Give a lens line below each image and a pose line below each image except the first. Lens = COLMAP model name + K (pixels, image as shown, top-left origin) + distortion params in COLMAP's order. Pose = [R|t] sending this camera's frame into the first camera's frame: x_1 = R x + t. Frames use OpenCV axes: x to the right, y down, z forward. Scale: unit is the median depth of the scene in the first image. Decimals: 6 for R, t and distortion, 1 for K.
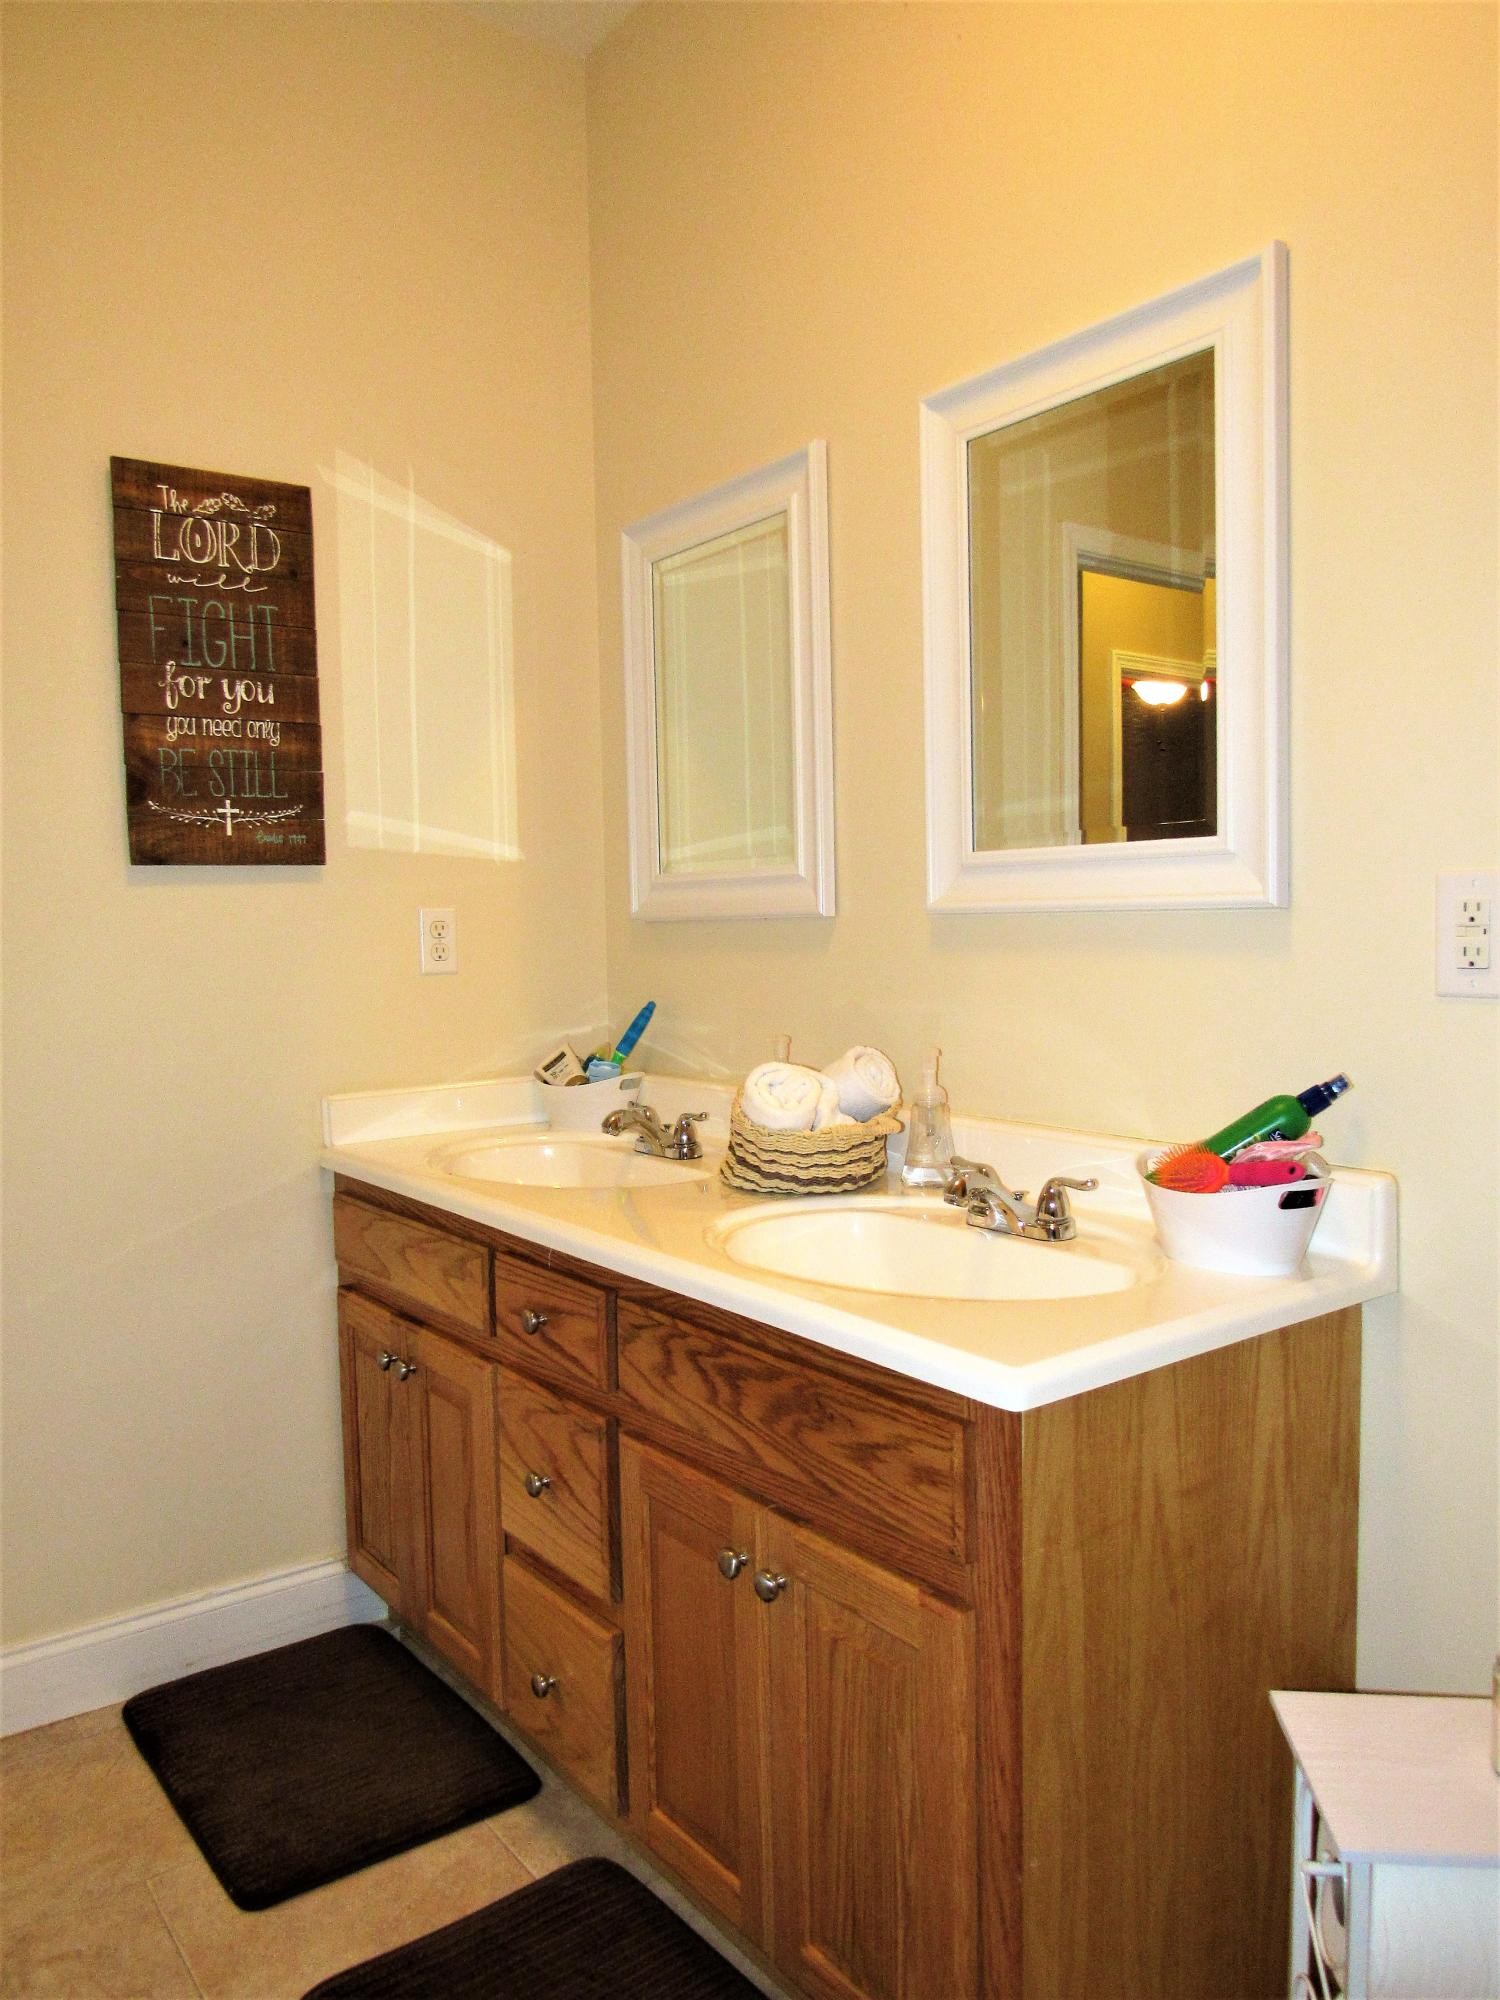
lens RADIAL K [[1452.5, 0, 750.0], [0, 1452.5, 1000.0], [0, 0, 1]] dist [-0.011869, 0.003876]
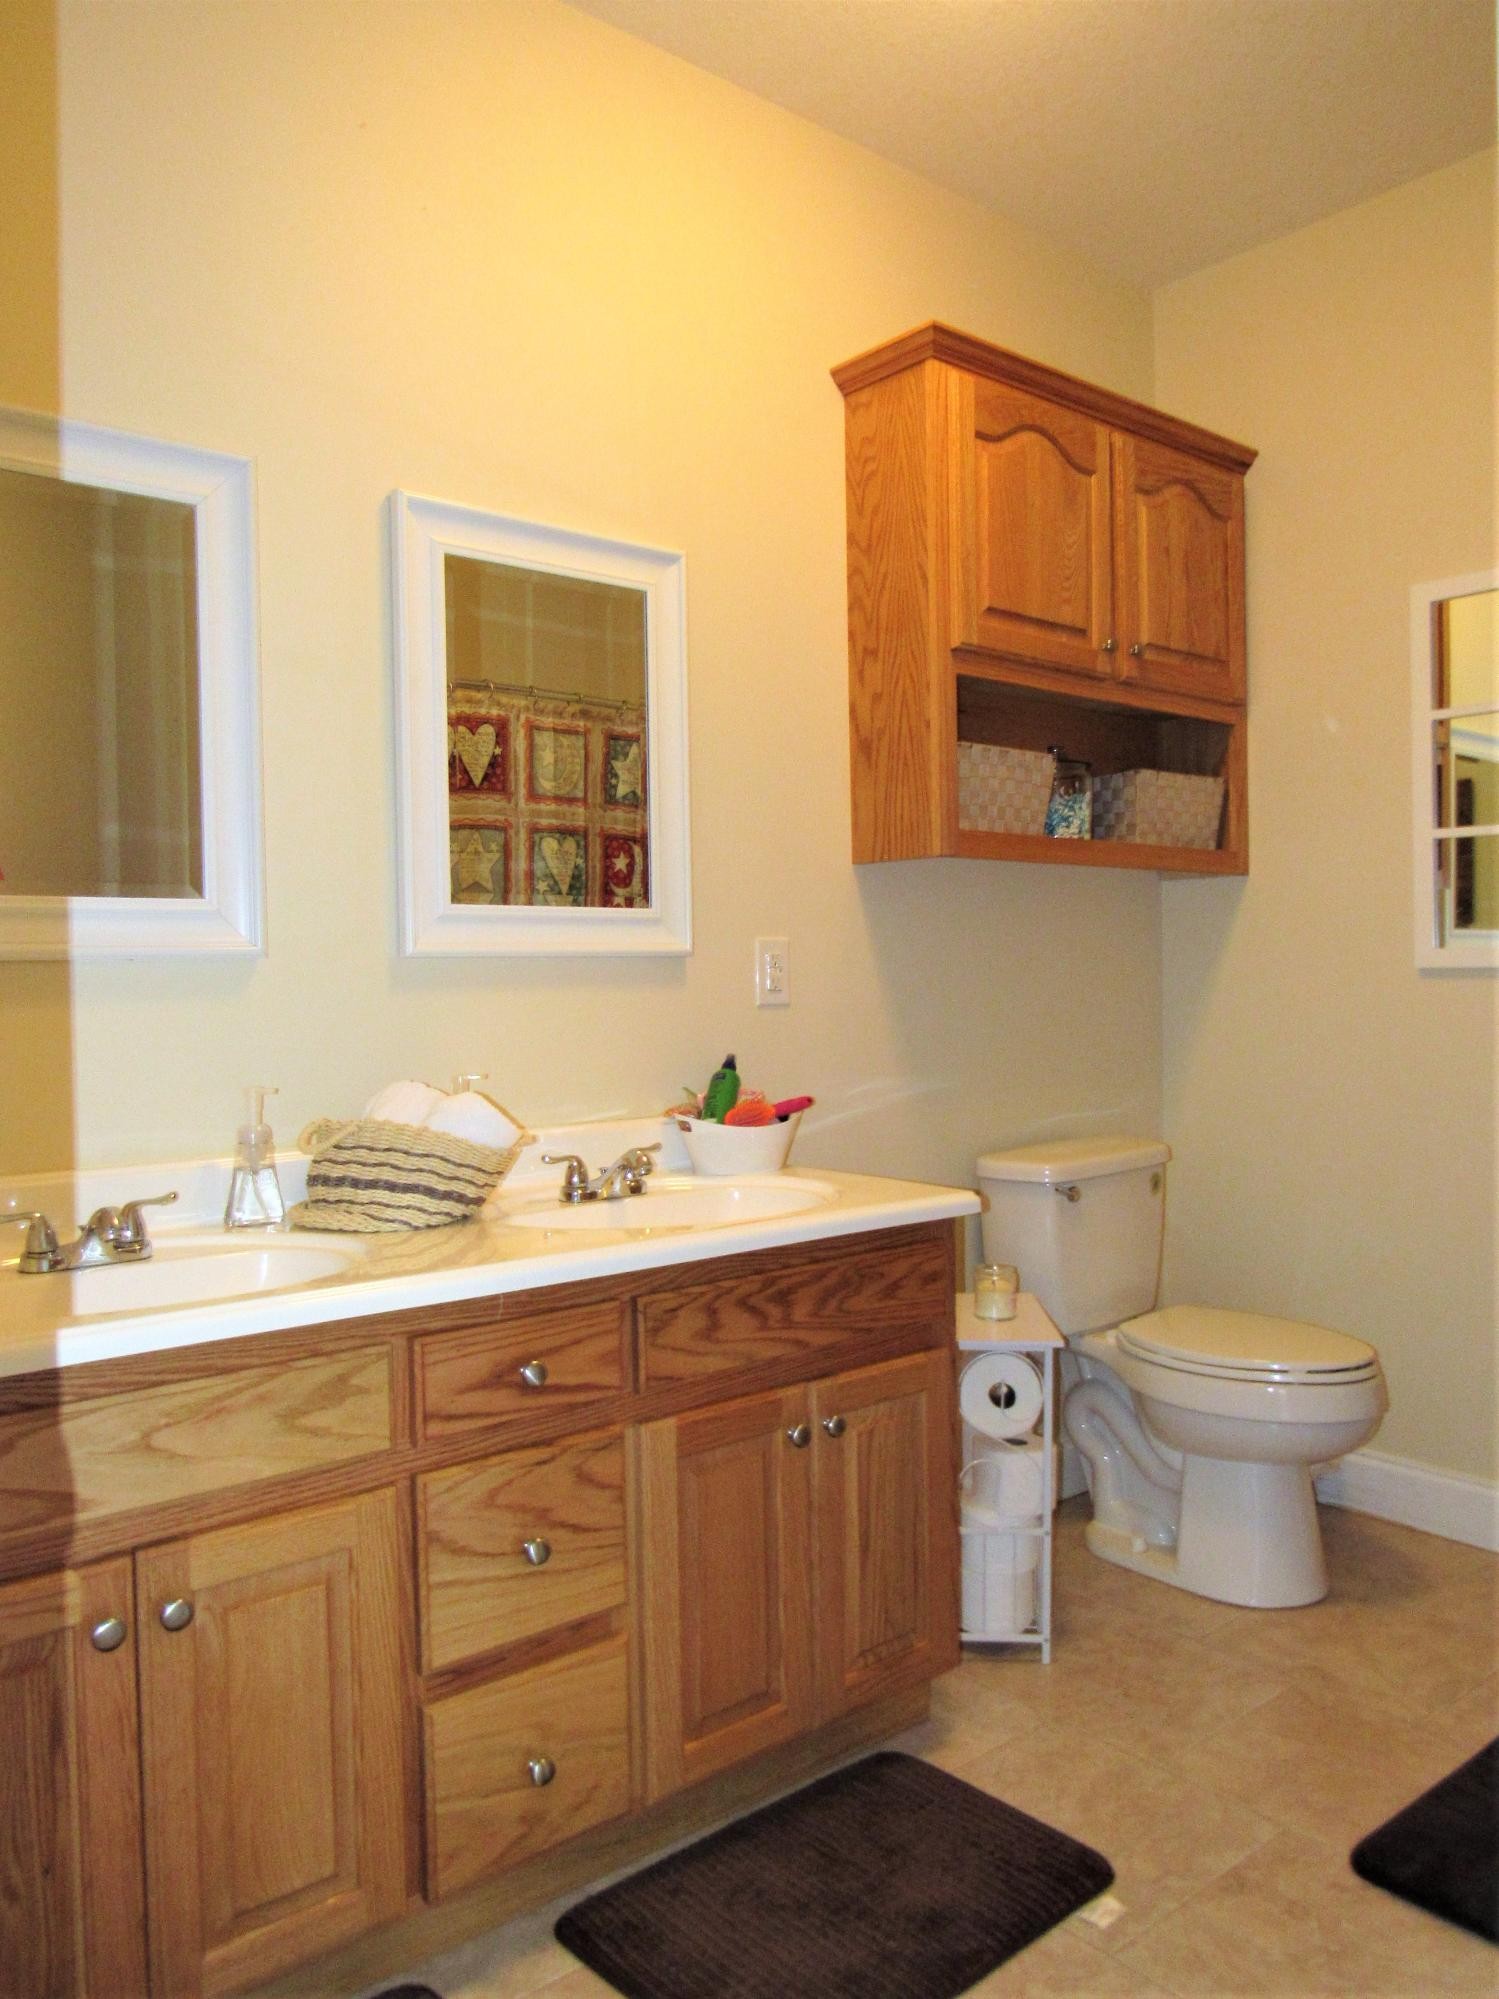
lens RADIAL K [[1451.8, 0, 749.5], [0, 1451.8, 999.5], [0, 0, 1]] dist [-0.011869, 0.003876]
pose [[-0.054847, 0.005478, 0.998480, -1.249906], [0.074741, 0.997202, -0.001365, -0.008605], [-0.995694, 0.074552, -0.055103, 1.023616]]
